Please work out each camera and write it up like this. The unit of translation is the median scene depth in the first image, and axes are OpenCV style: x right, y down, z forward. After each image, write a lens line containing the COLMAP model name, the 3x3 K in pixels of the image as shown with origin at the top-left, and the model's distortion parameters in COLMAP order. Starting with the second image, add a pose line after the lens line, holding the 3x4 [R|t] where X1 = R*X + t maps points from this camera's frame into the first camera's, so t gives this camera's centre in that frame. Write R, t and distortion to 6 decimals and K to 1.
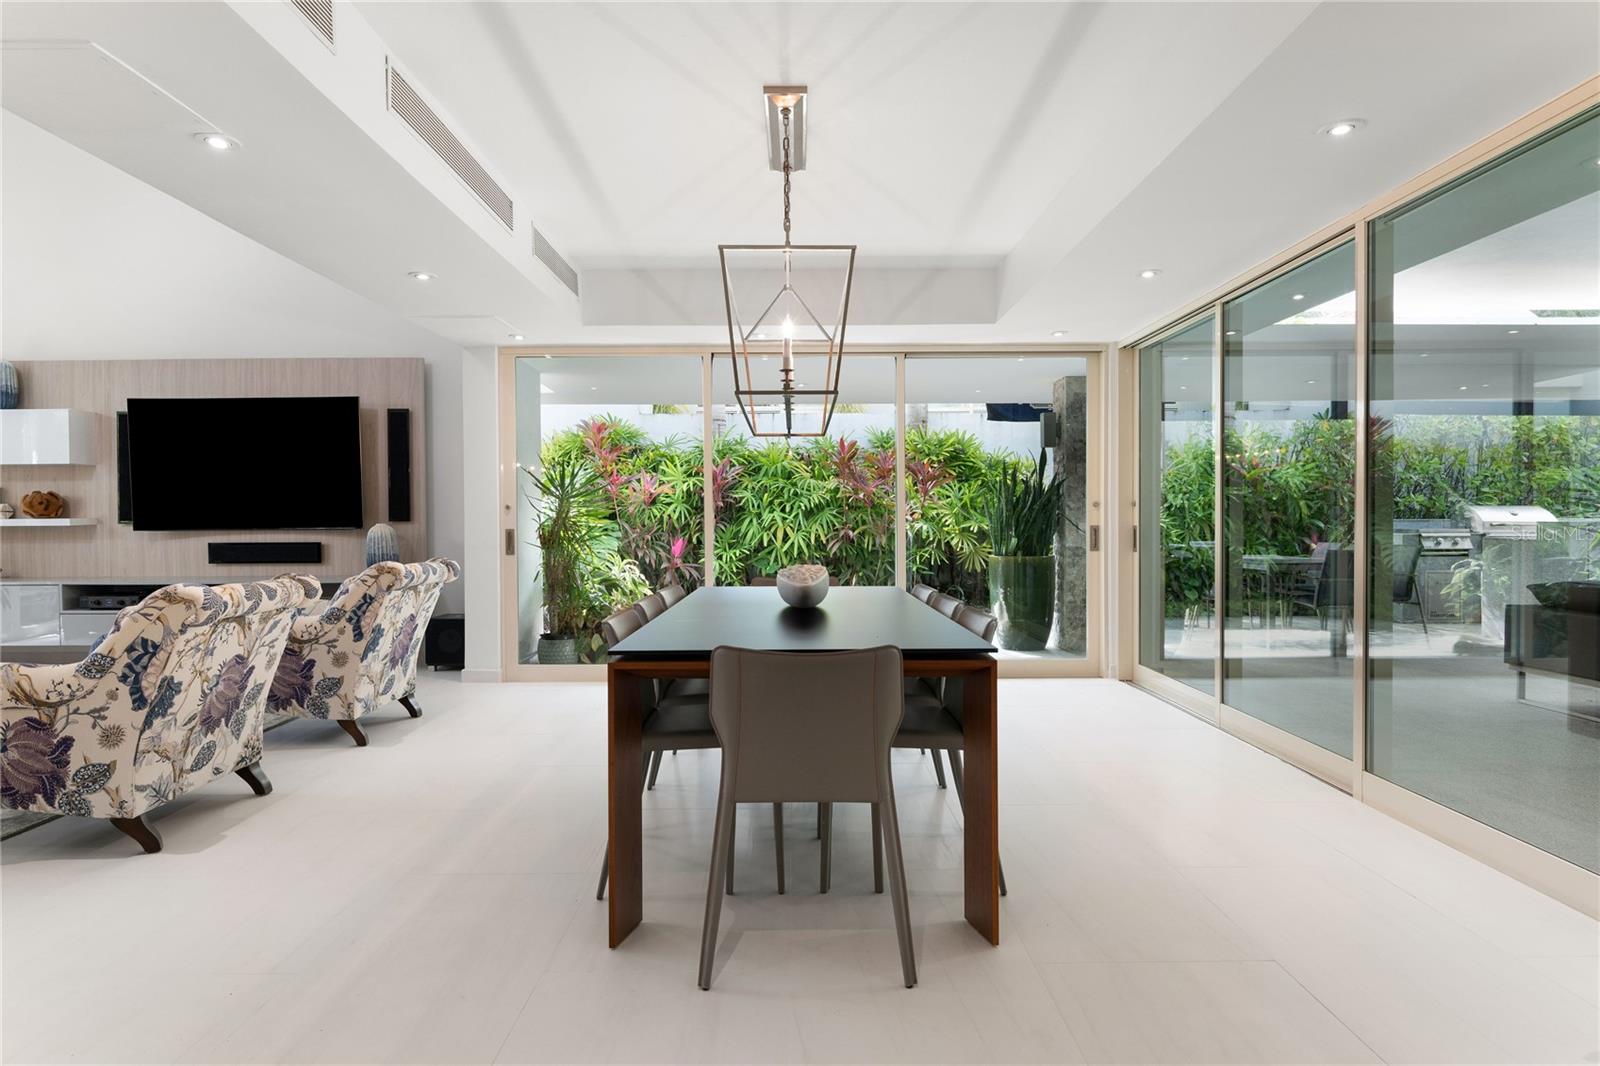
lens RADIAL K [[875.9, 0, 800.0], [0, 875.9, 533.0], [0, 0, 1]] dist [-0.005434, -0.002520]
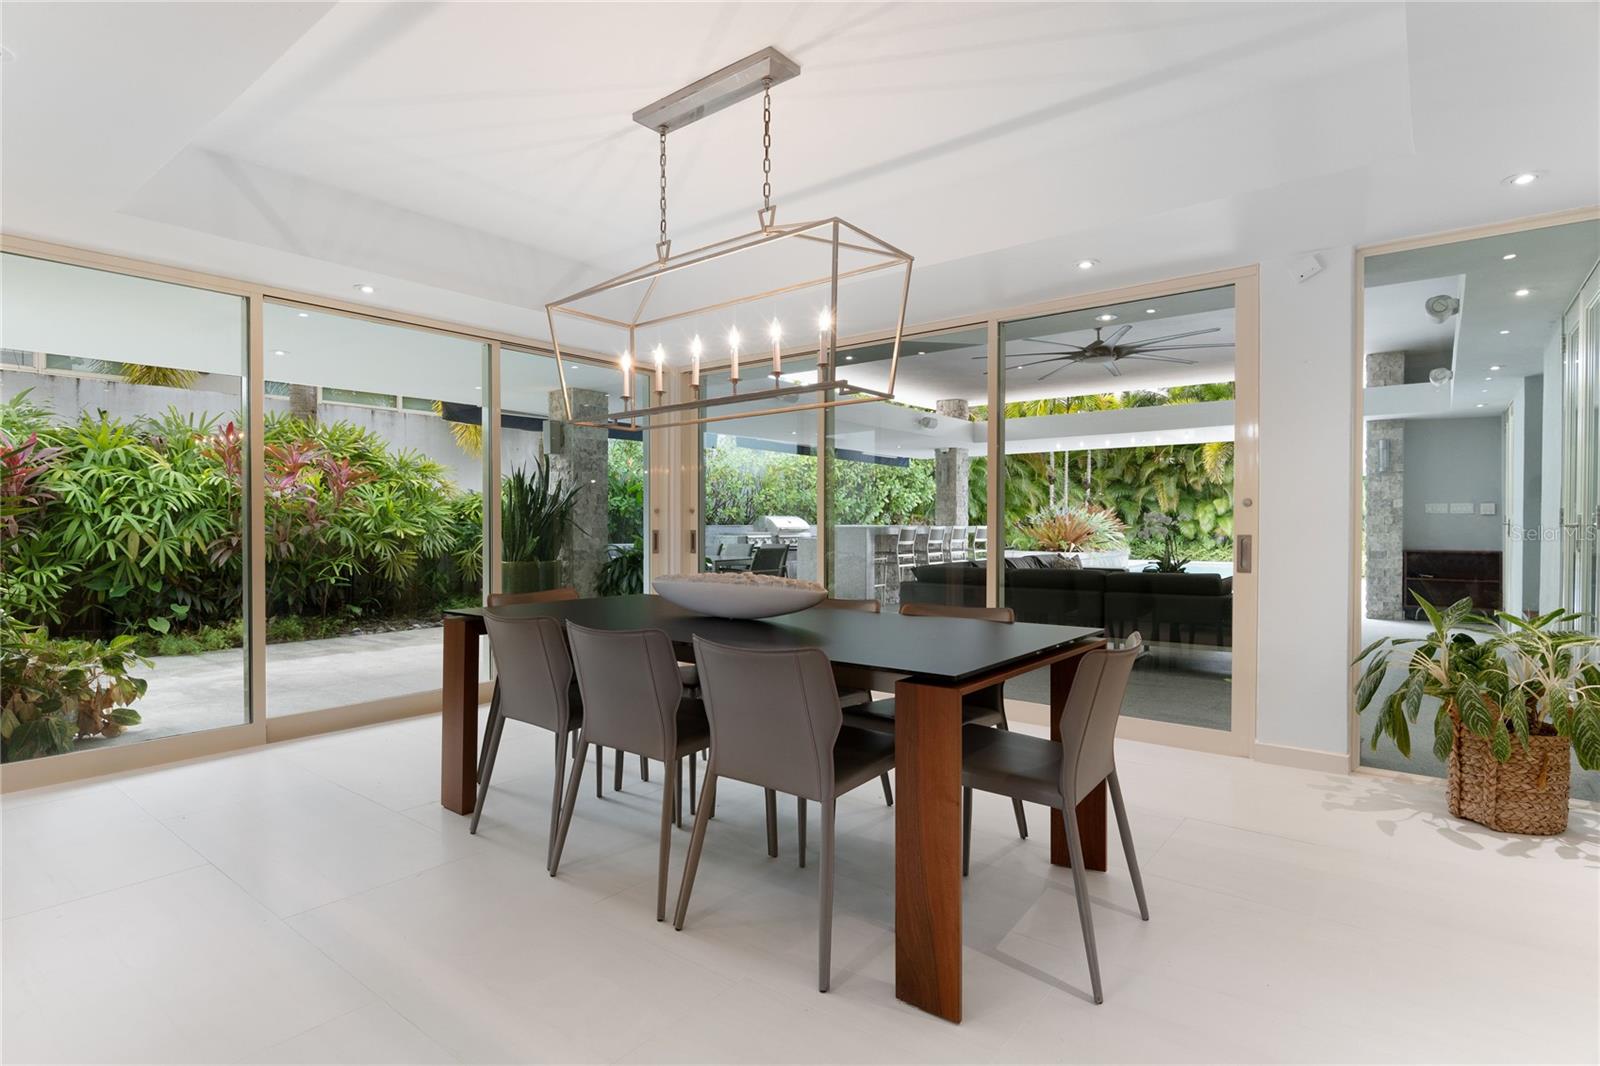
lens RADIAL K [[811.4, 0, 800.0], [0, 811.4, 533.0], [0, 0, 1]] dist [-0.005131, -0.001529]
pose [[0.624747, -0.004377, 0.780815, -0.325116], [0.009427, 0.999954, -0.001938, -0.001232], [-0.780770, 0.008572, 0.624759, 0.216182]]
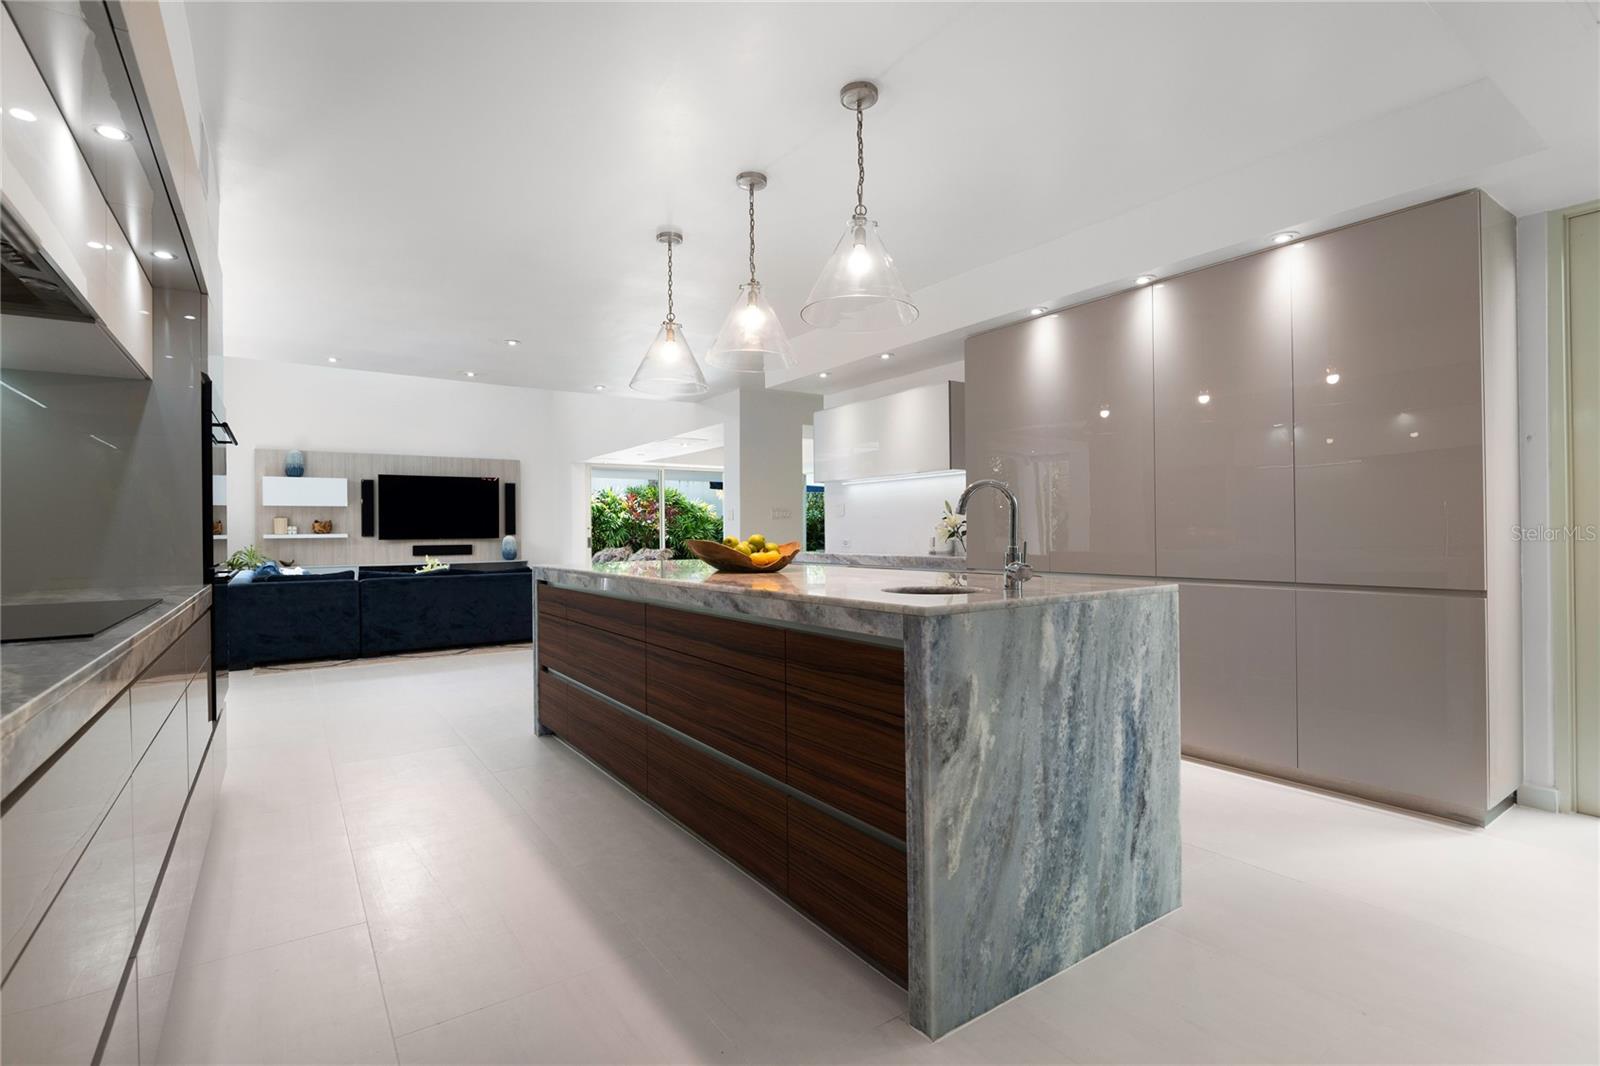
lens RADIAL K [[745.9, 0, 800.0], [0, 745.9, 533.0], [0, 0, 1]] dist [0.013306, -0.018029]
pose [[0.824104, -0.003472, 0.566428, -0.958080], [0.014381, 0.999787, -0.014793, 0.021168], [-0.566256, 0.020337, 0.823979, -0.986046]]
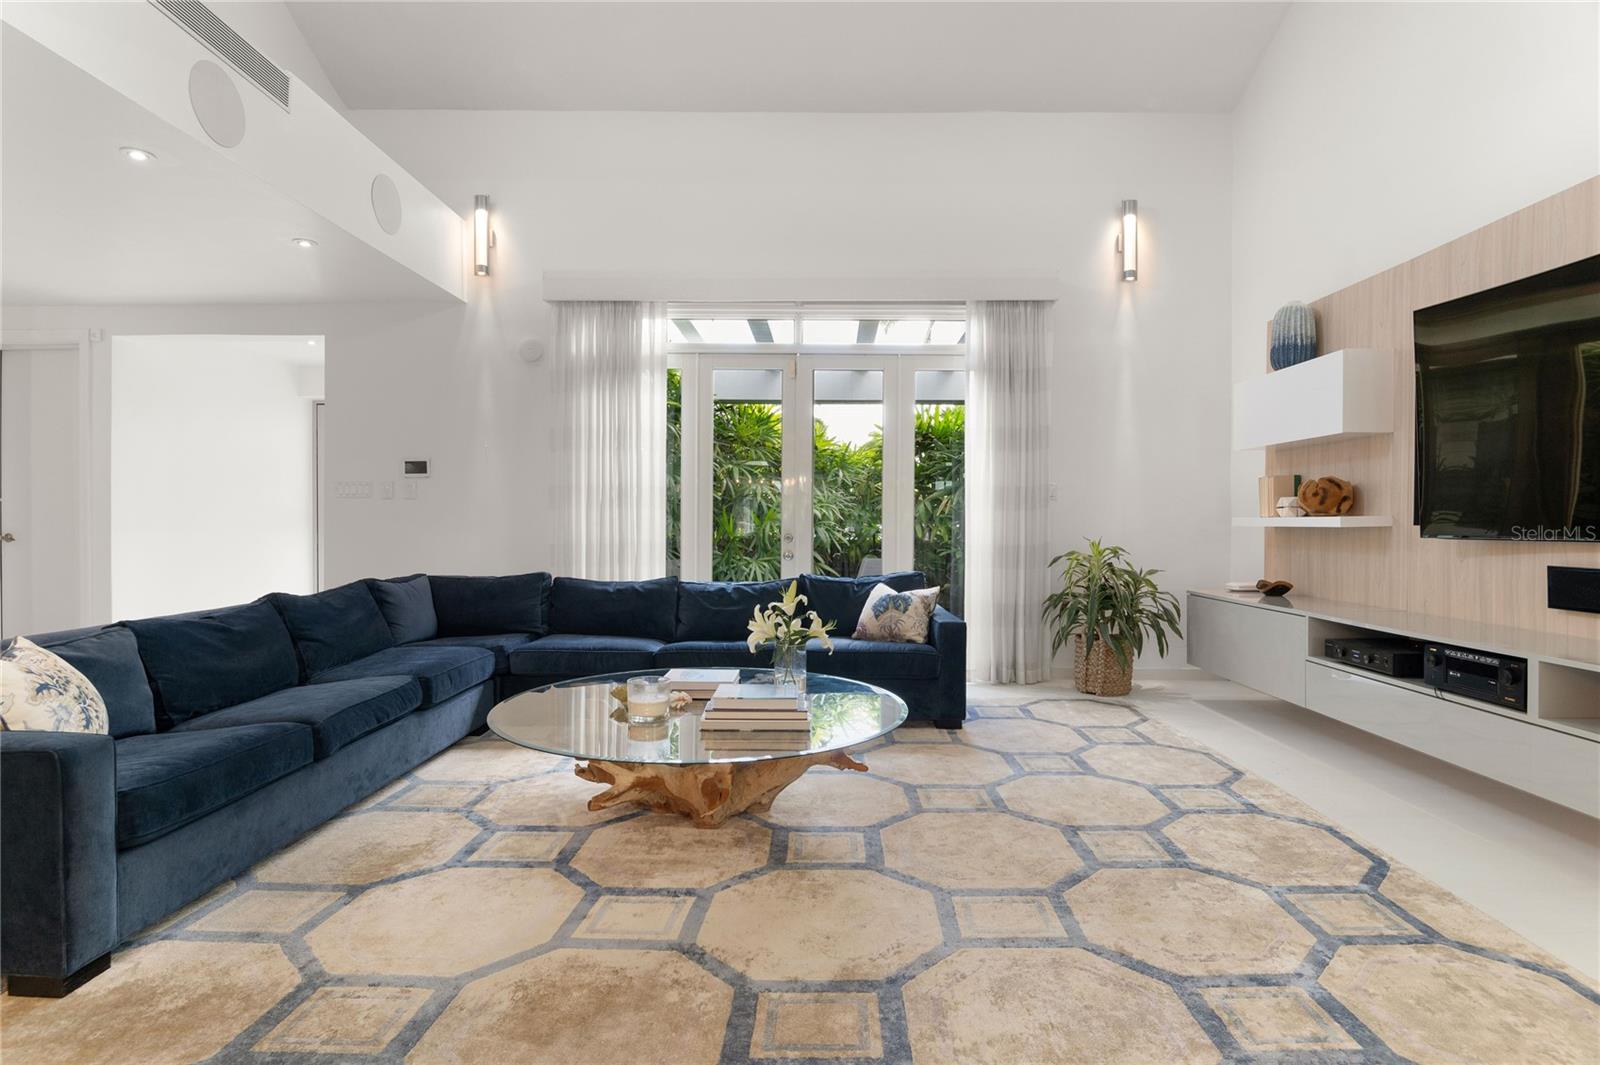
lens RADIAL K [[811.4, 0, 800.0], [0, 811.4, 532.5], [0, 0, 1]] dist [-0.005131, -0.001529]
pose [[-0.017328, 0.017702, -0.999693, -0.224444], [-0.019836, 0.999640, 0.018045, -0.007629], [0.999653, 0.020143, -0.016971, 0.607915]]
